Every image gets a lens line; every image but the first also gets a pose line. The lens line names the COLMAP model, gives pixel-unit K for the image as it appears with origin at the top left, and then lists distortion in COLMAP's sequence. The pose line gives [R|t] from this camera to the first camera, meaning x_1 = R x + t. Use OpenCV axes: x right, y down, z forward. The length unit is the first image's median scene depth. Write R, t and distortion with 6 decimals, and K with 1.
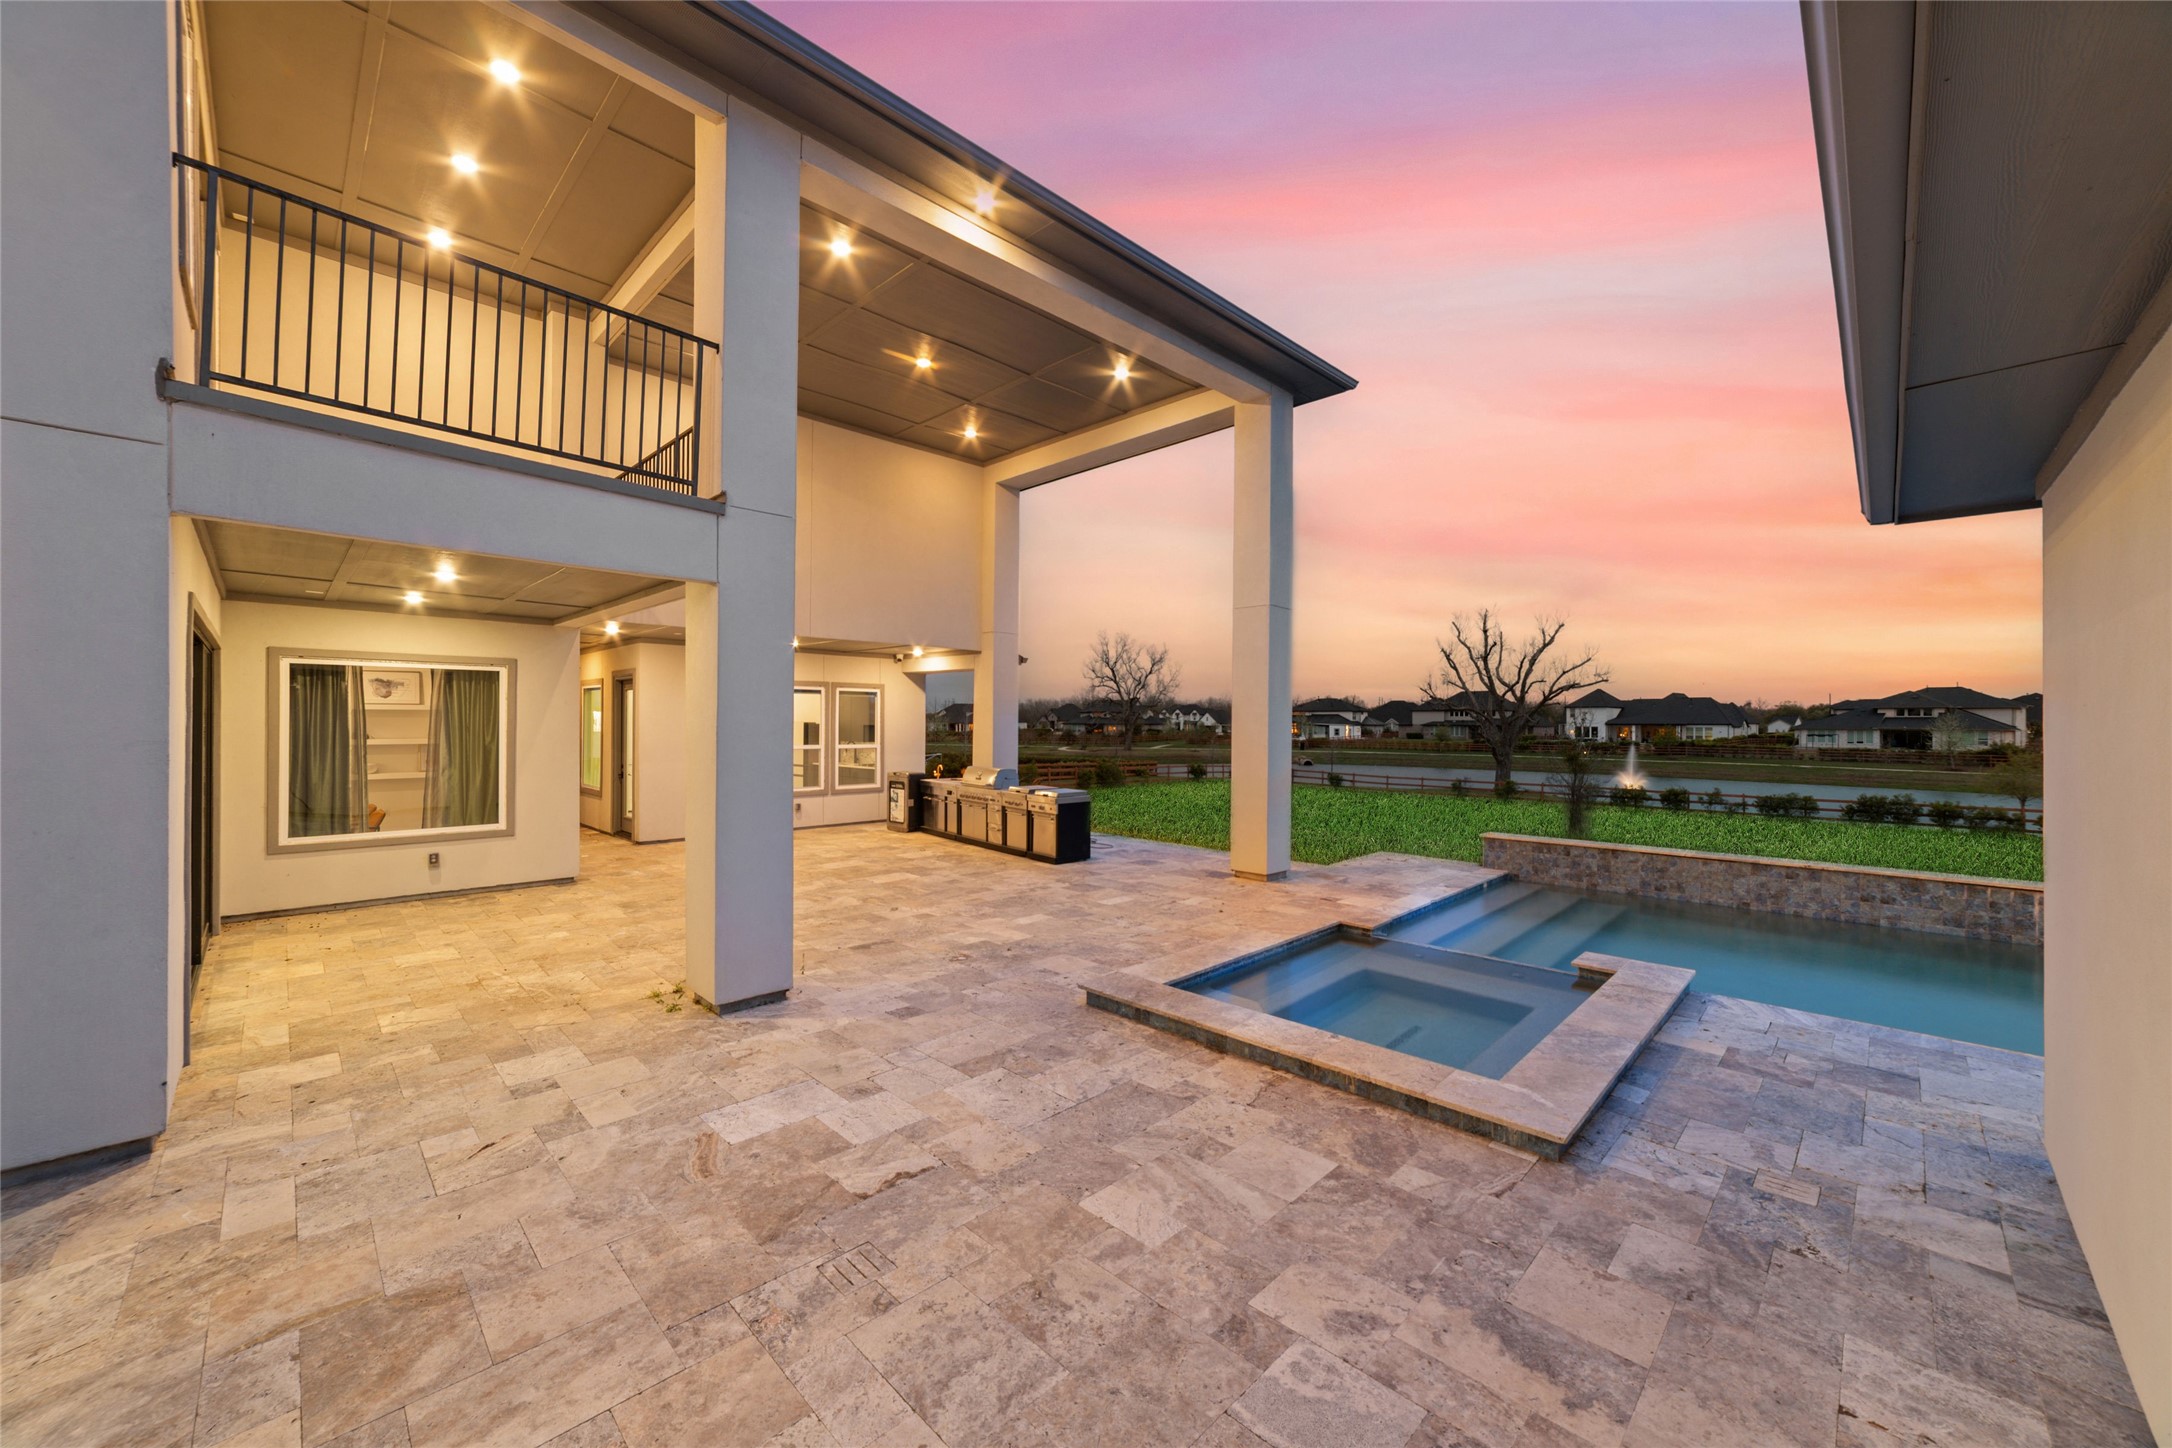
lens RADIAL K [[816.6, 0, 1101.4], [0, 816.6, 720.0], [0, 0, 1]] dist [-0.007034, 0.000788]
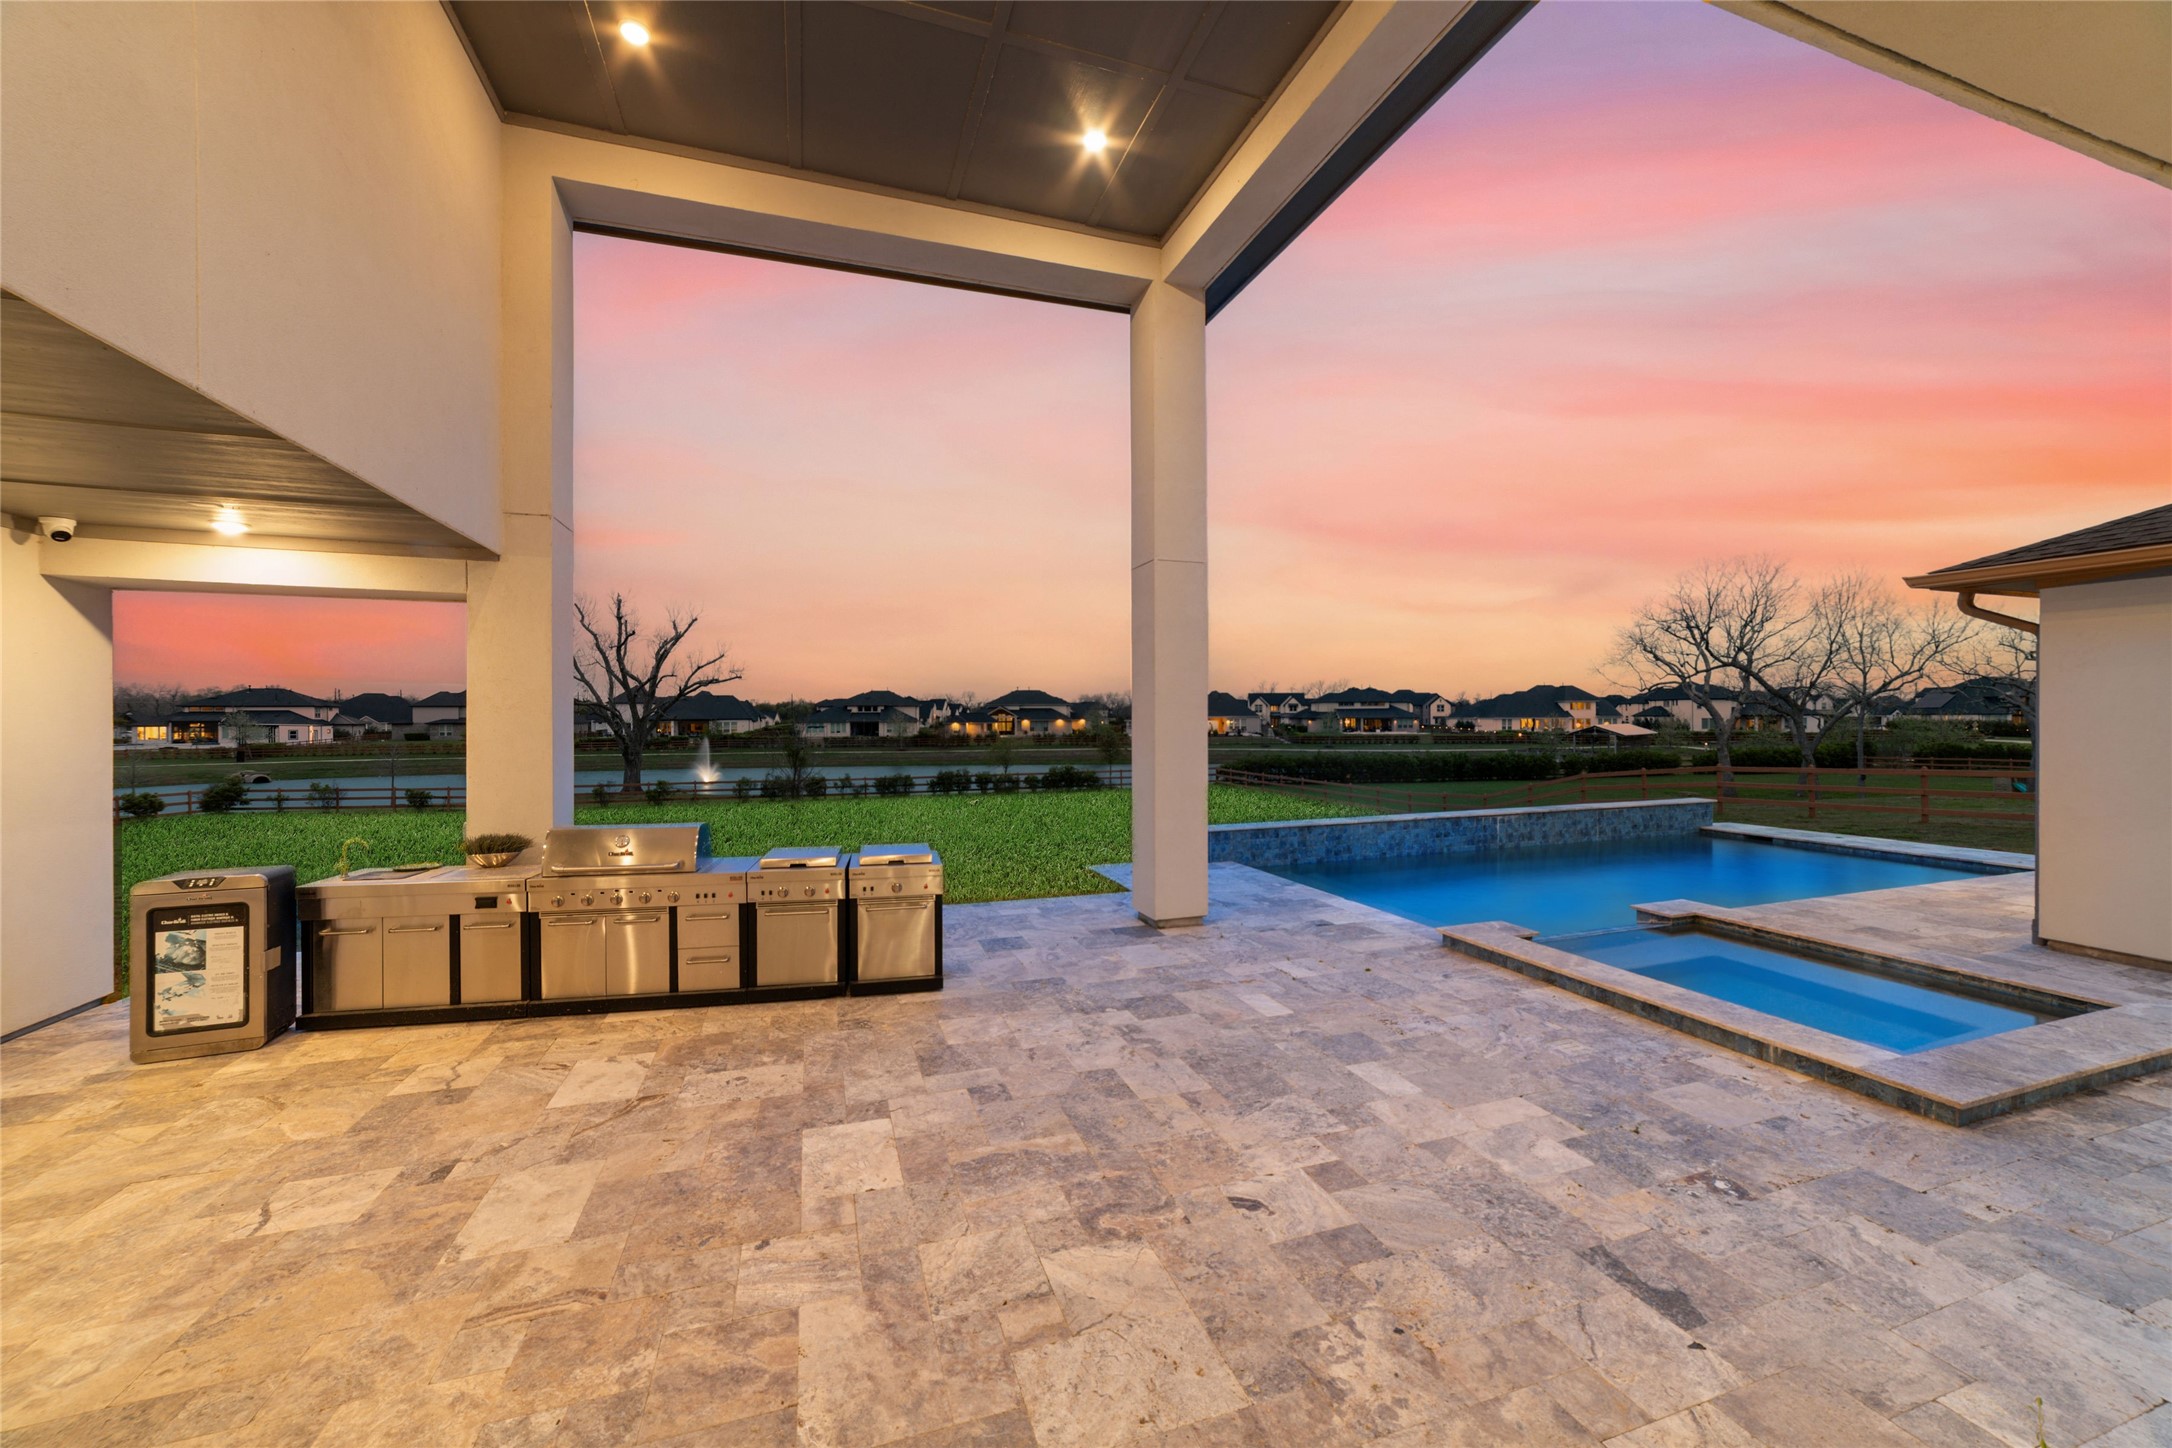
lens RADIAL K [[816.6, 0, 1087.3], [0, 816.6, 714.0], [0, 0, 1]] dist [-0.007034, 0.000788]
pose [[0.456833, -0.002813, 0.889548, -0.381303], [0.005459, 0.999985, 0.000359, 0.000335], [-0.889536, 0.004691, 0.456841, 0.539325]]
